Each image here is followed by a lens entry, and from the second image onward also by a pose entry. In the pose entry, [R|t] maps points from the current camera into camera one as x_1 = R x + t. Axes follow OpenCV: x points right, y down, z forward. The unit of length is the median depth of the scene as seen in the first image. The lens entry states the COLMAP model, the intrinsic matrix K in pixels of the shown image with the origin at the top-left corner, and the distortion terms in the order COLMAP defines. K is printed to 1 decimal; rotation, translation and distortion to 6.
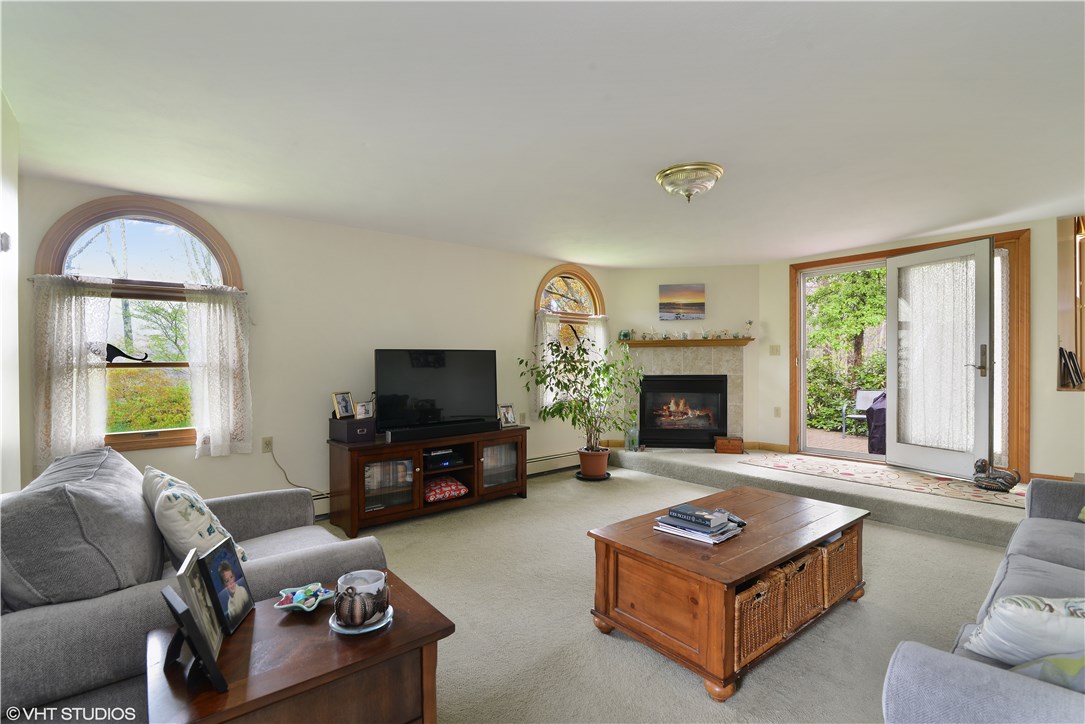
lens RADIAL K [[499.1, 0, 540.8], [0, 499.1, 364.4], [0, 0, 1]] dist [0.000572, -0.000002]
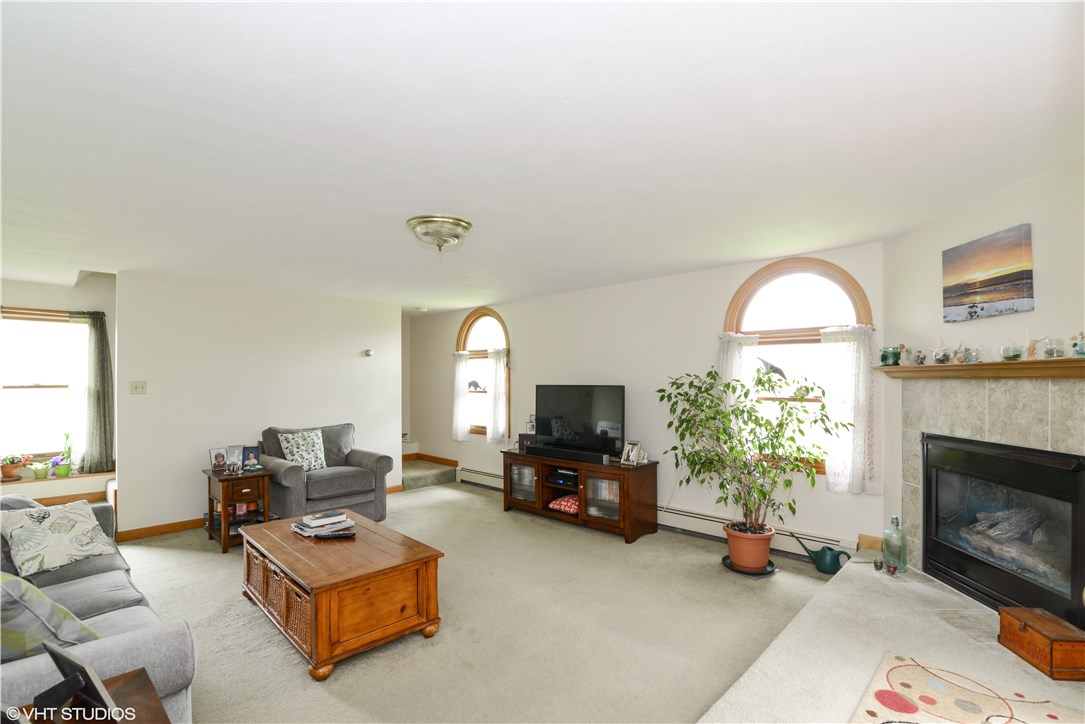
lens RADIAL K [[499.1, 0, 541.3], [0, 499.1, 370.7], [0, 0, 1]] dist [0.000572, -0.000002]
pose [[0.117533, -0.004221, -0.993060, 0.683167], [0.004102, 0.999984, -0.003765, -0.042541], [0.993061, -0.003631, 0.117548, 0.559737]]
